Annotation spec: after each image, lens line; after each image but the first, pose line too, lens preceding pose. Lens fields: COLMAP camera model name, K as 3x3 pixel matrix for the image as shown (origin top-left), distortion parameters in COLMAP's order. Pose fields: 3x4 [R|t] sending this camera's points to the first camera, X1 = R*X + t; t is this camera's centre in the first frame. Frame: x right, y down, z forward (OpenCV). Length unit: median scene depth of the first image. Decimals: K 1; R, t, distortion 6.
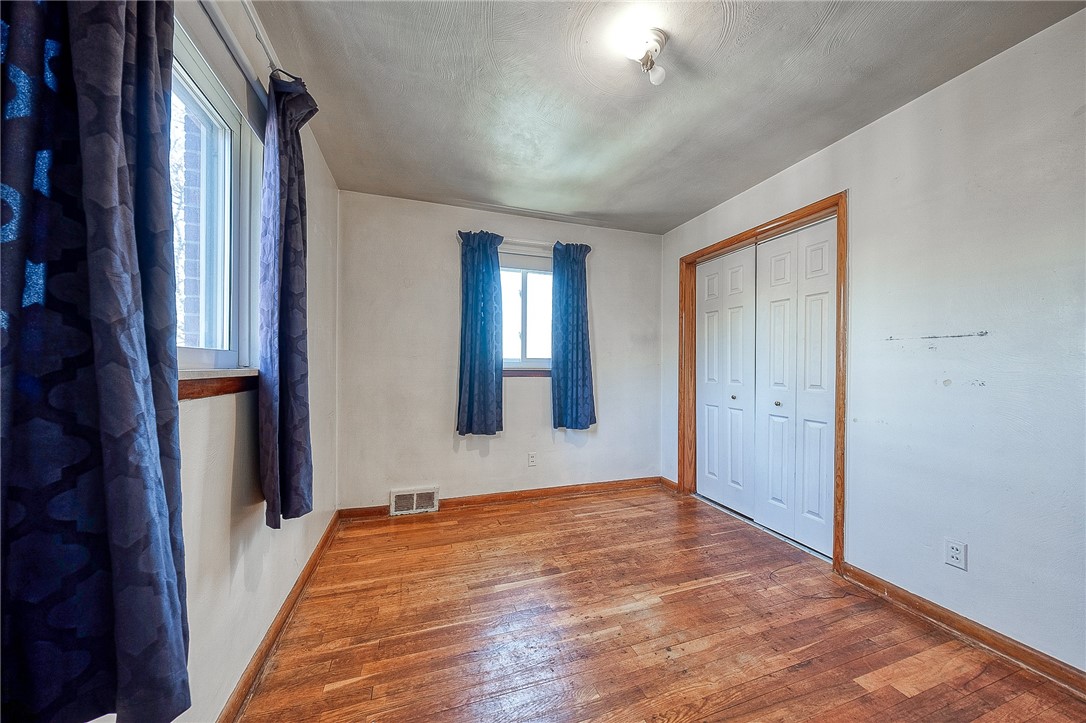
lens RADIAL K [[352.6, 0, 537.8], [0, 352.6, 365.3], [0, 0, 1]] dist [0.000105, -0.000035]
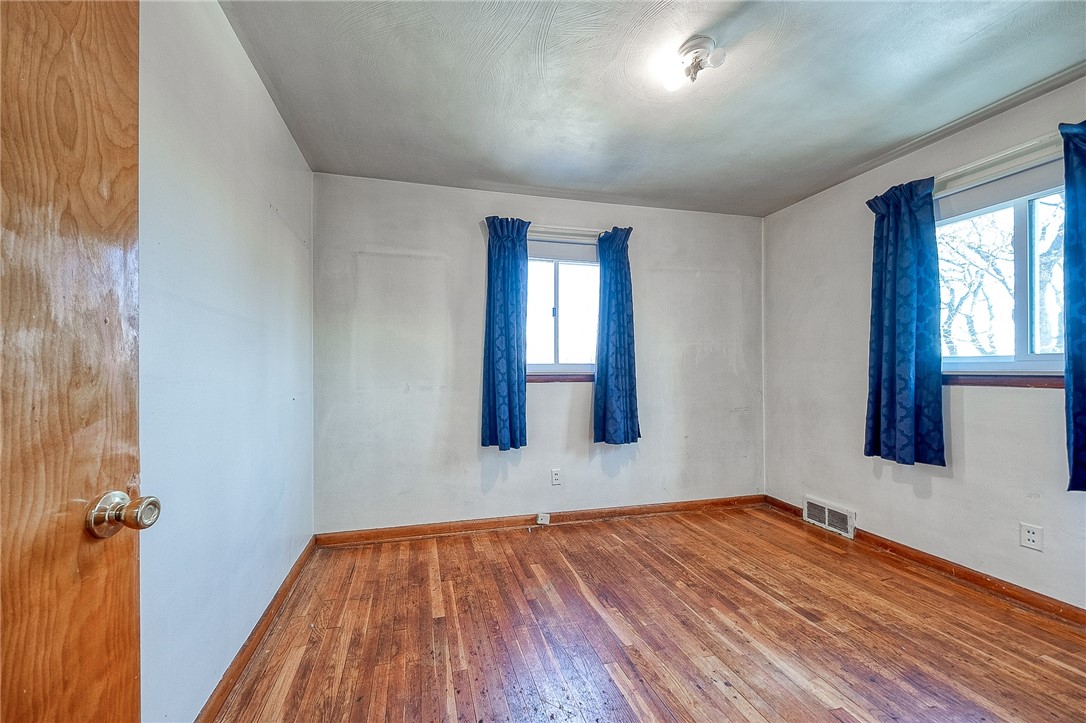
lens RADIAL K [[381.8, 0, 544.6], [0, 381.8, 370.5], [0, 0, 1]] dist [0.000340, 0.000025]
pose [[0.008965, -0.006056, -0.999941, 0.703909], [0.007109, 0.999957, -0.005992, 0.005287], [0.999935, -0.007055, 0.009008, 0.278379]]
